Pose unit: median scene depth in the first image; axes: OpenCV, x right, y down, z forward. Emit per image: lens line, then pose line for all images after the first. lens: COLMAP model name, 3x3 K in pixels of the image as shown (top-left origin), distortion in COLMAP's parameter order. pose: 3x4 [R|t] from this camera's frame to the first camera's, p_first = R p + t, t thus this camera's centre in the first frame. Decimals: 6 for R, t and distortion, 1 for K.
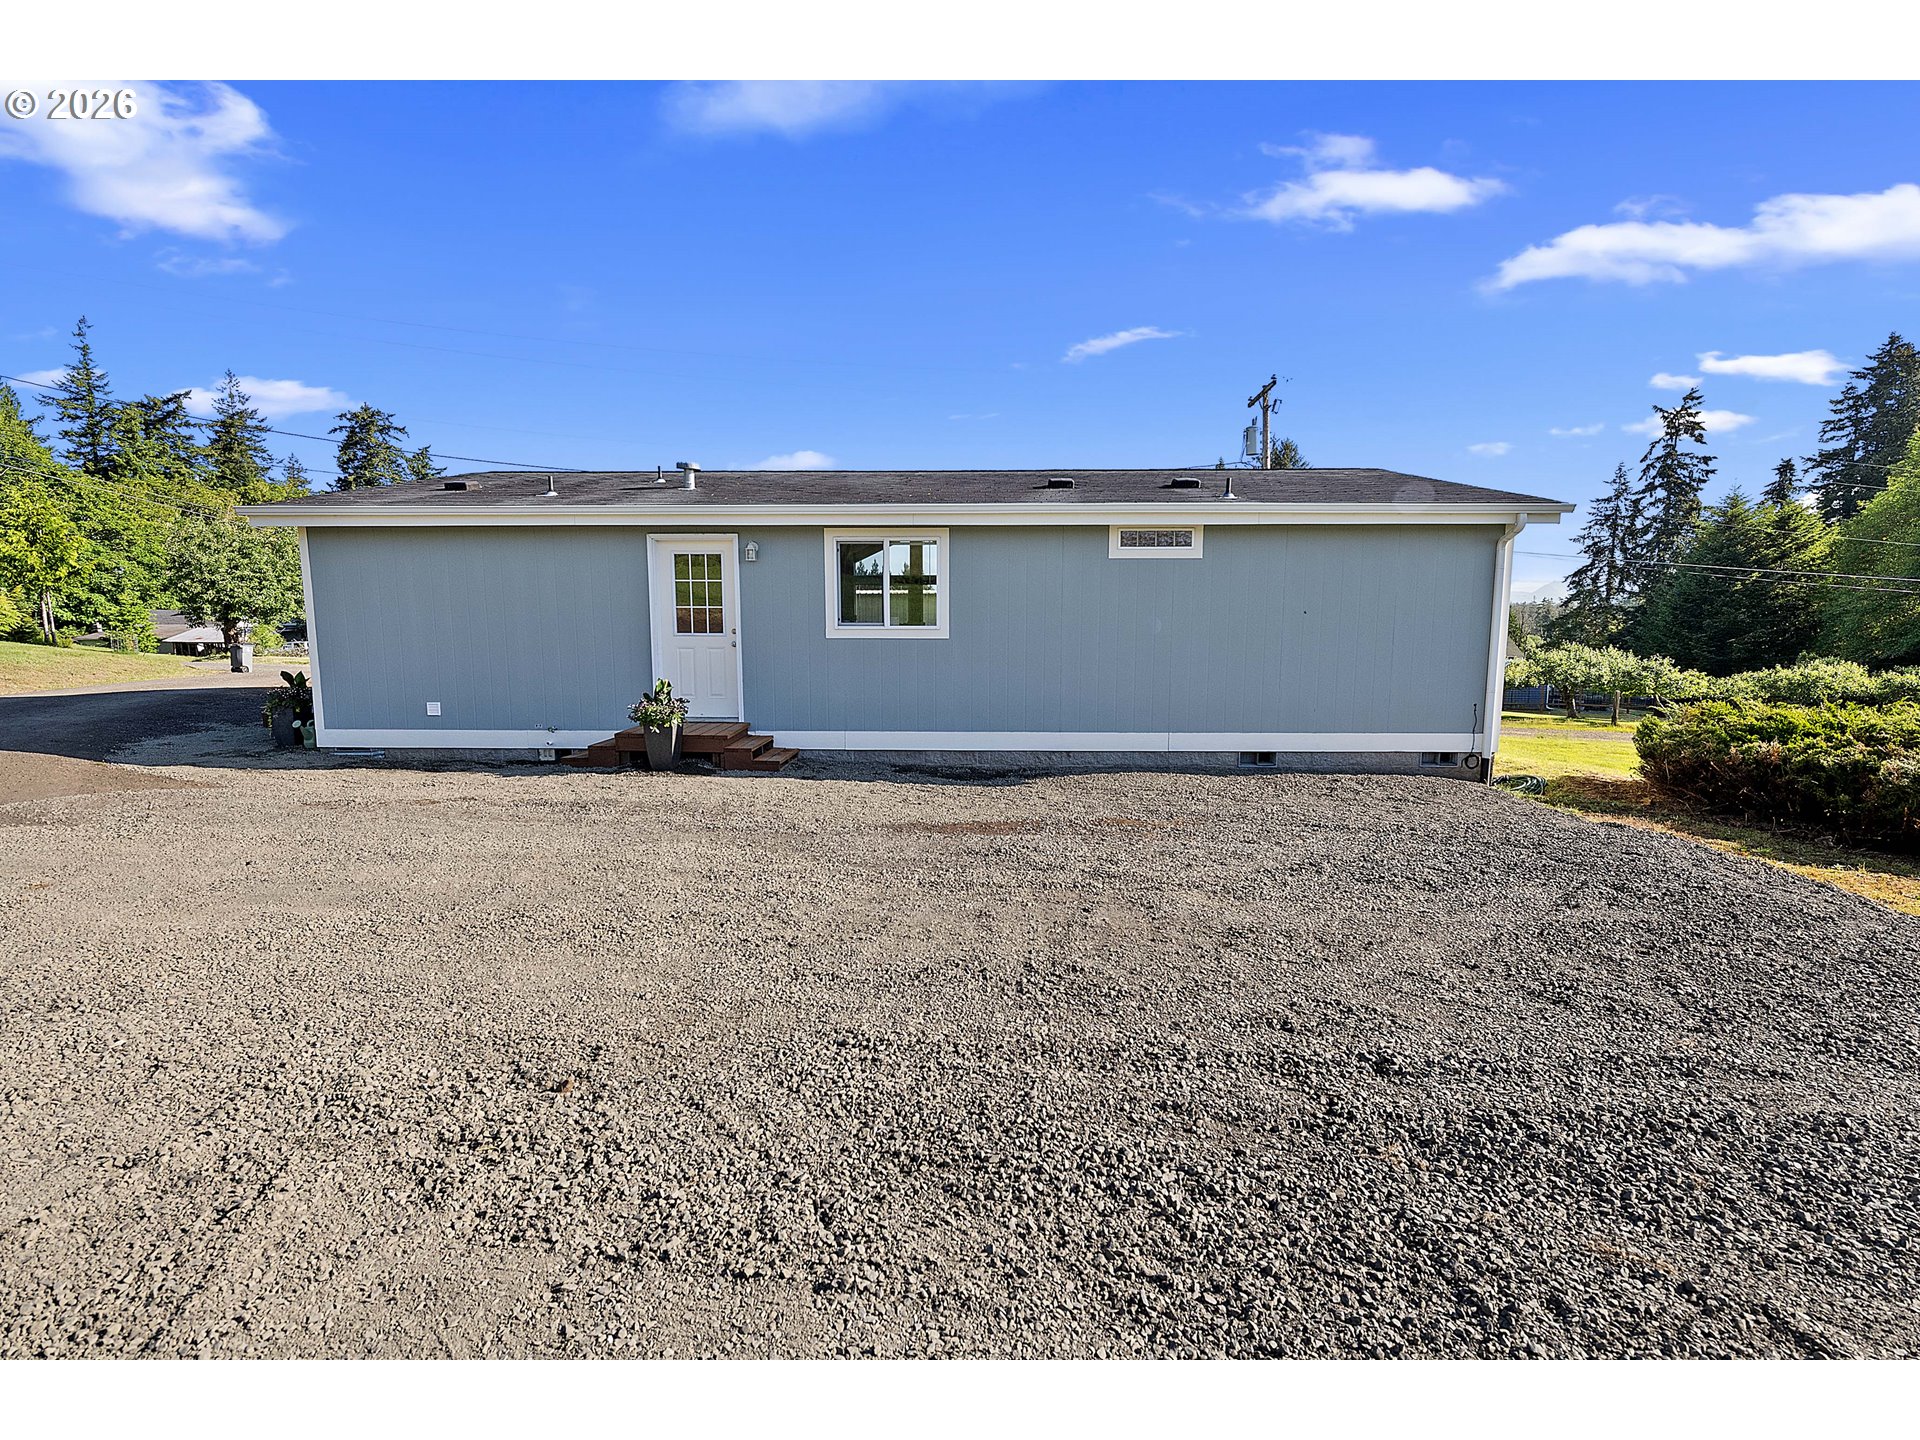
lens RADIAL K [[868.2, 0, 960.3], [0, 868.2, 743.7], [0, 0, 1]] dist [-0.013563, 0.000037]
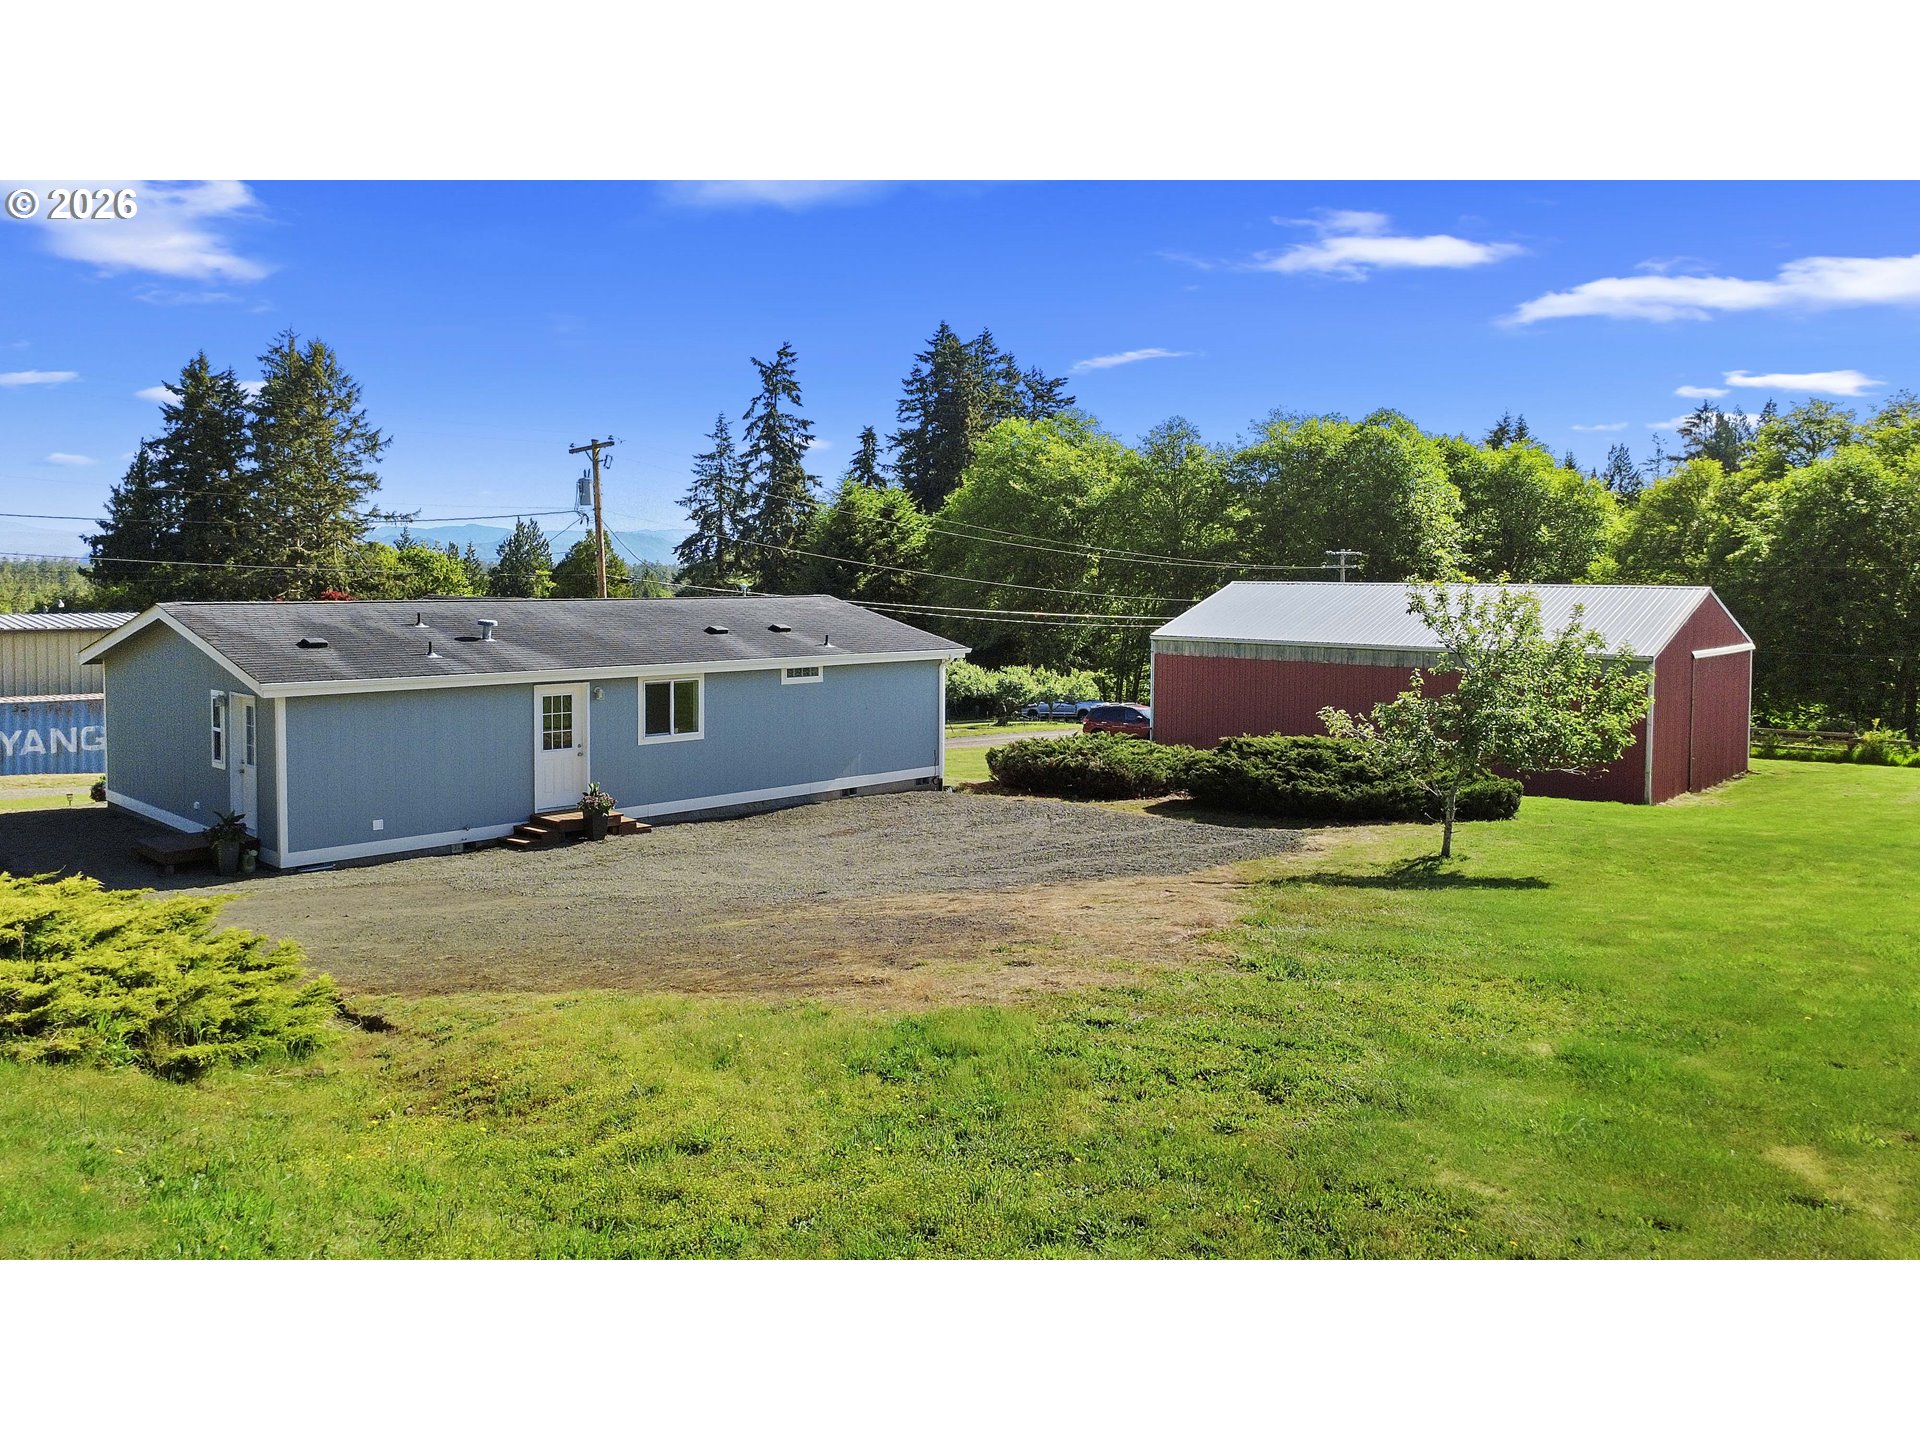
lens RADIAL K [[2766.4, 0, 960.0], [0, 2766.4, 720.0], [0, 0, 1]] dist [-0.002371, -0.016373]
pose [[0.618905, -0.086236, 0.780718, -1.436113], [0.105387, 0.994085, 0.026259, -0.093153], [-0.778364, 0.066026, 0.624332, -0.992728]]
